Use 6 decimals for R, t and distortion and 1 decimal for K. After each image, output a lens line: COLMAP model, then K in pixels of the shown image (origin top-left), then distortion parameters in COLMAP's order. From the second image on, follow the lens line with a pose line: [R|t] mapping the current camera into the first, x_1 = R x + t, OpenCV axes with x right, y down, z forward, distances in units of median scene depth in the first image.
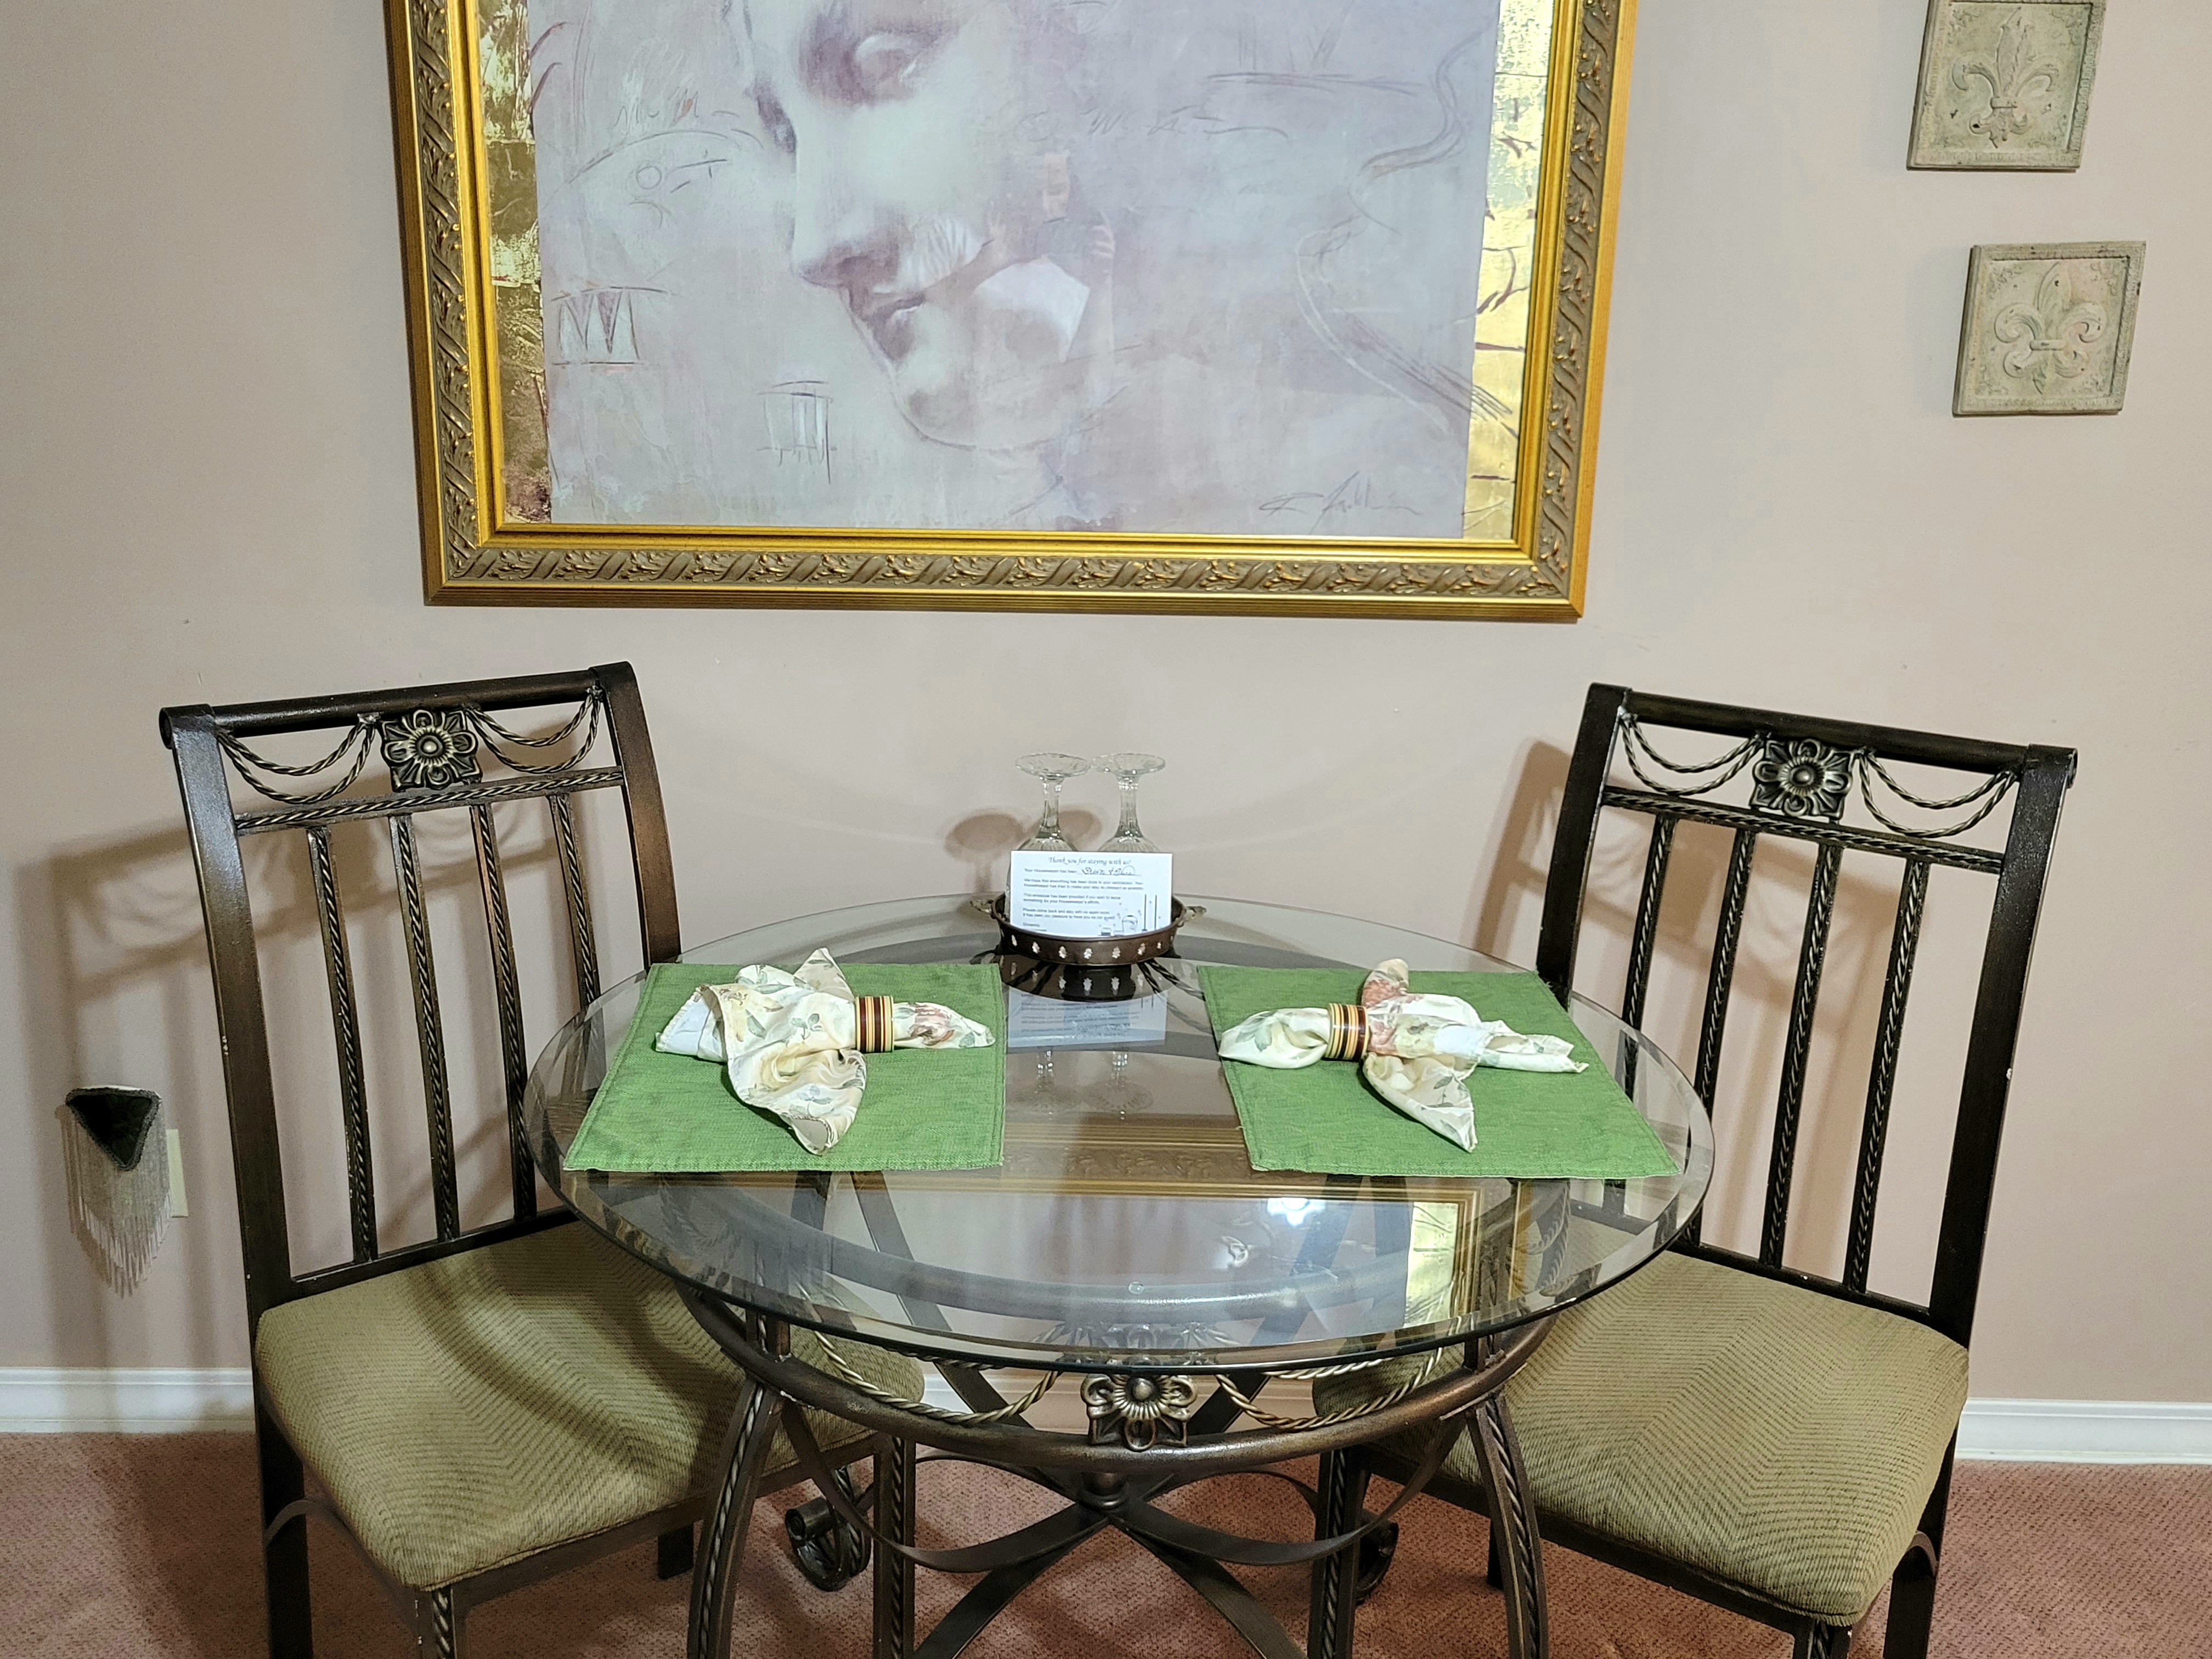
lens RADIAL K [[1905.4, 0, 1096.2], [0, 1905.4, 812.7], [0, 0, 1]] dist [0.005321, 0.001033]
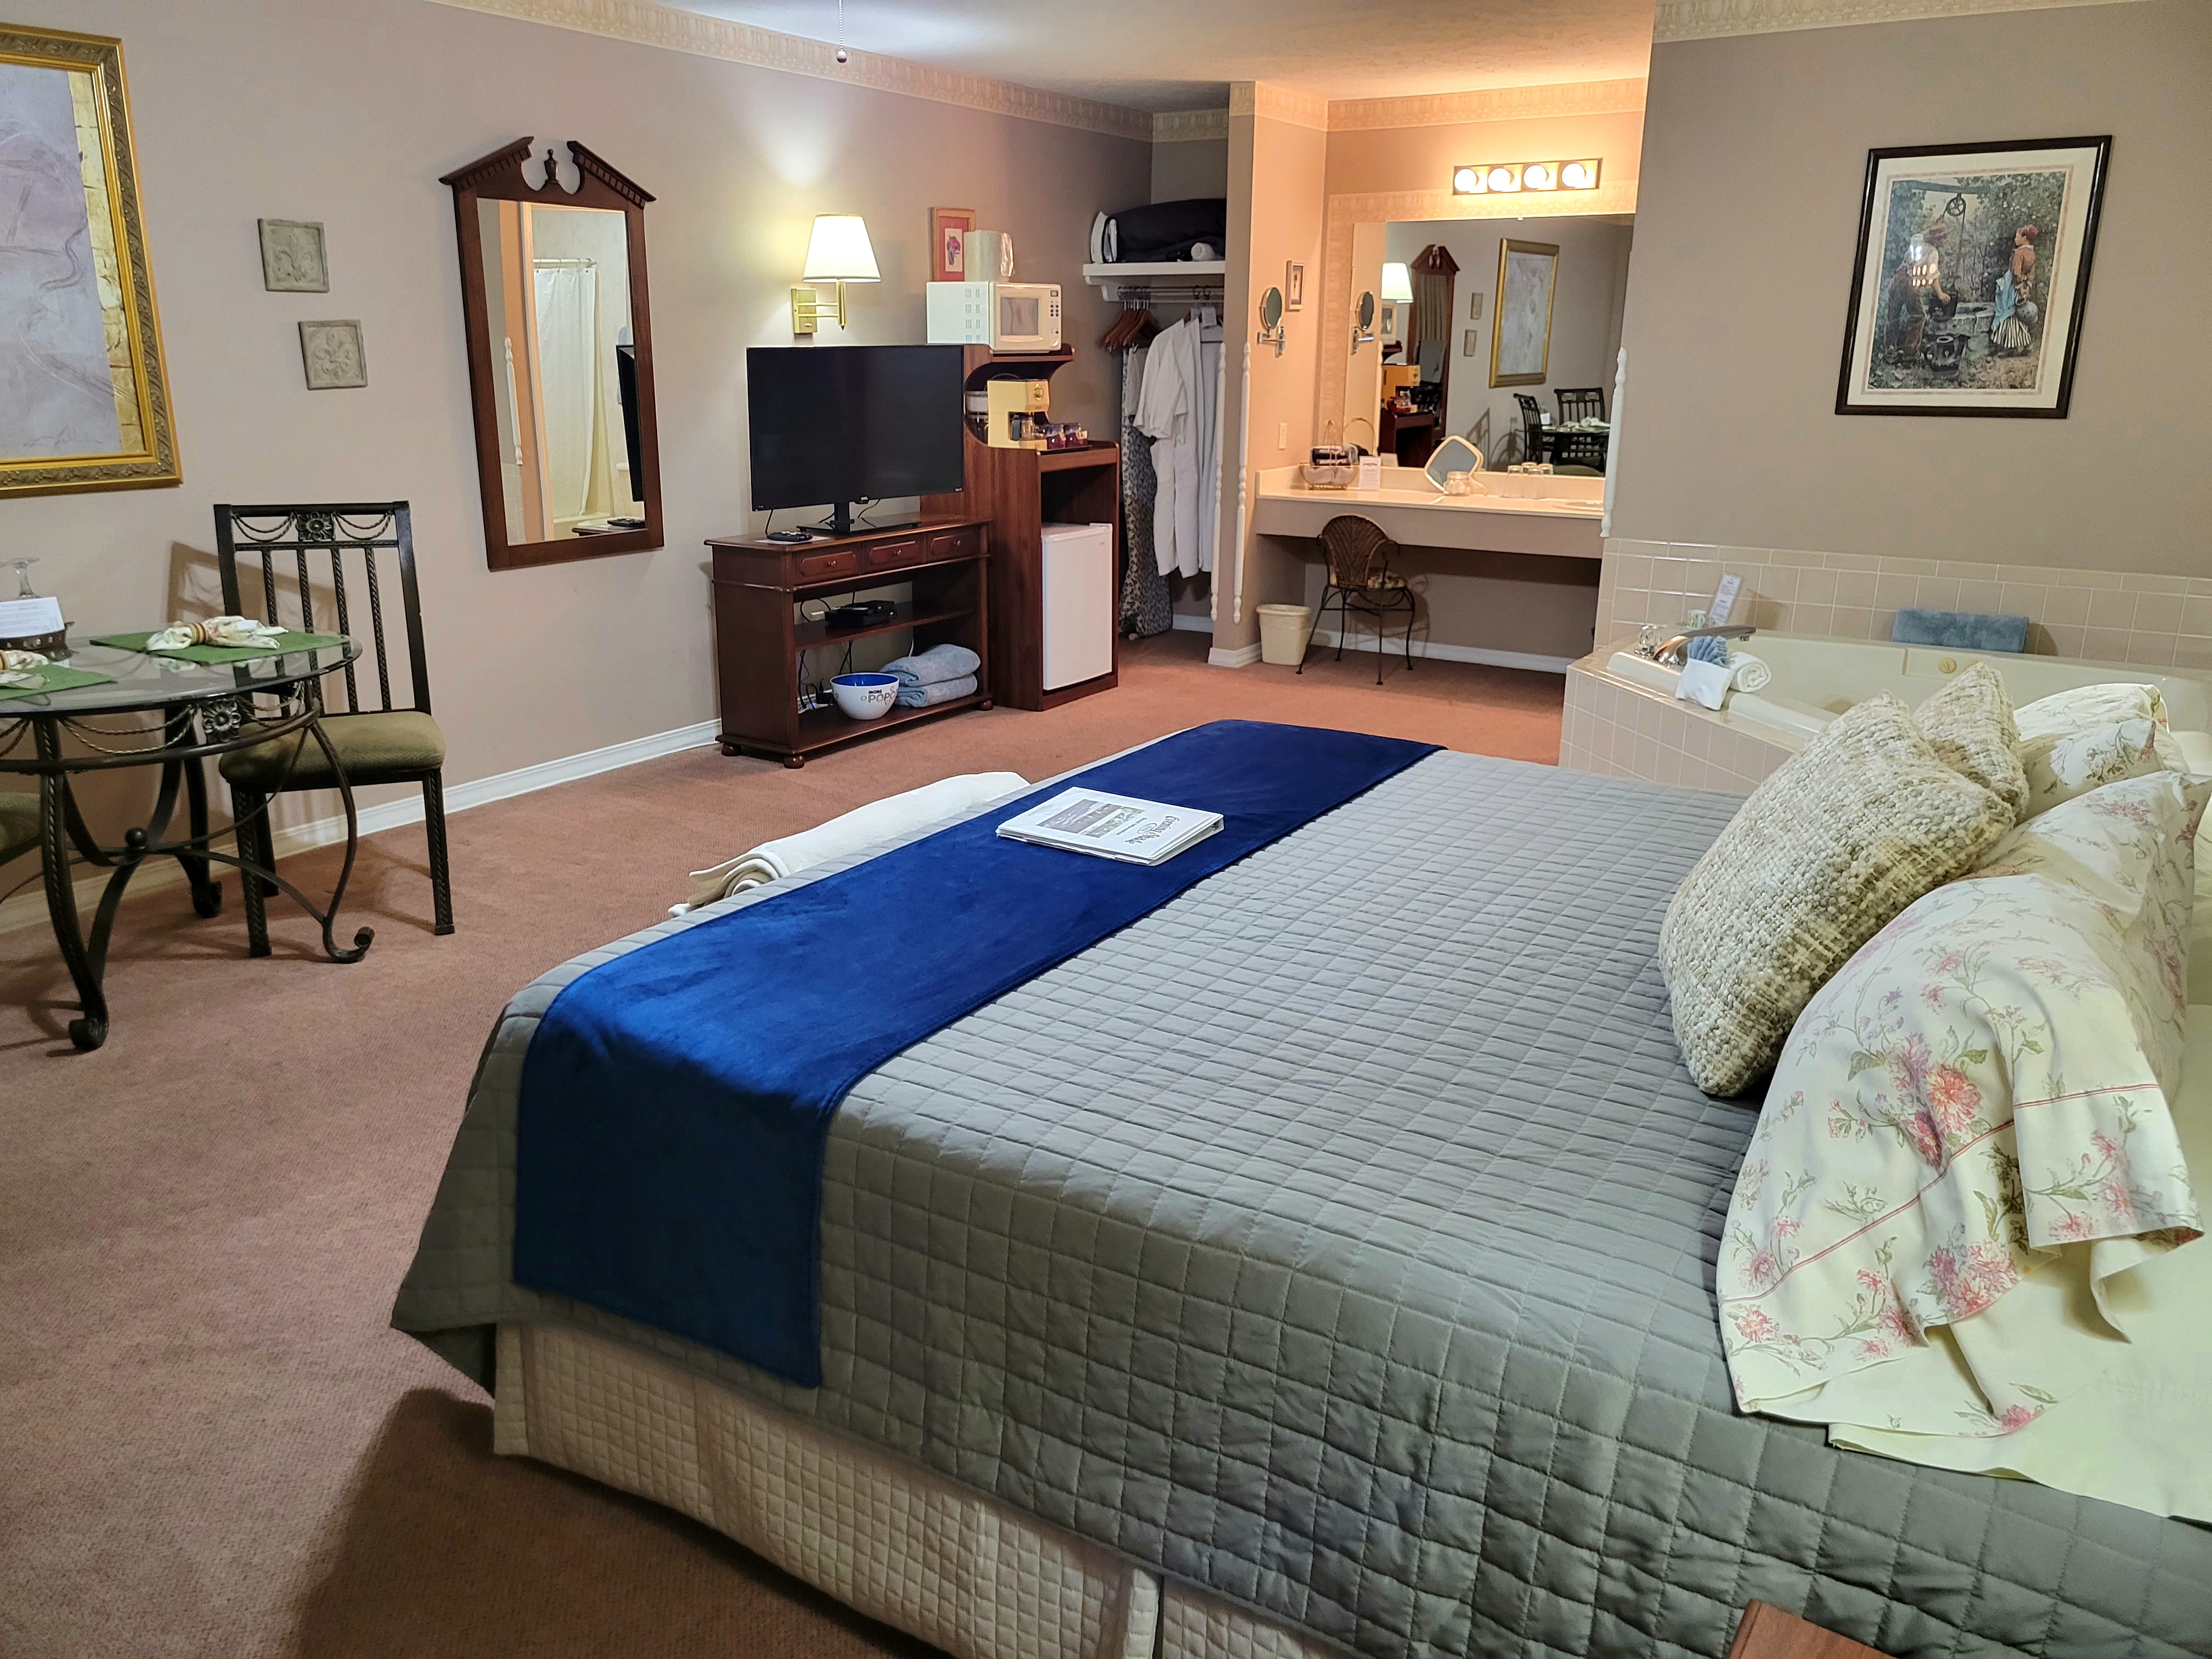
lens RADIAL K [[1649.5, 0, 1065.5], [0, 1649.5, 783.3], [0, 0, 1]] dist [0.060697, -0.043852]
pose [[0.543871, -0.234111, 0.805852, -0.921328], [0.228178, 0.965372, 0.126455, 0.246284], [-0.807551, 0.115102, 0.578457, -1.035568]]
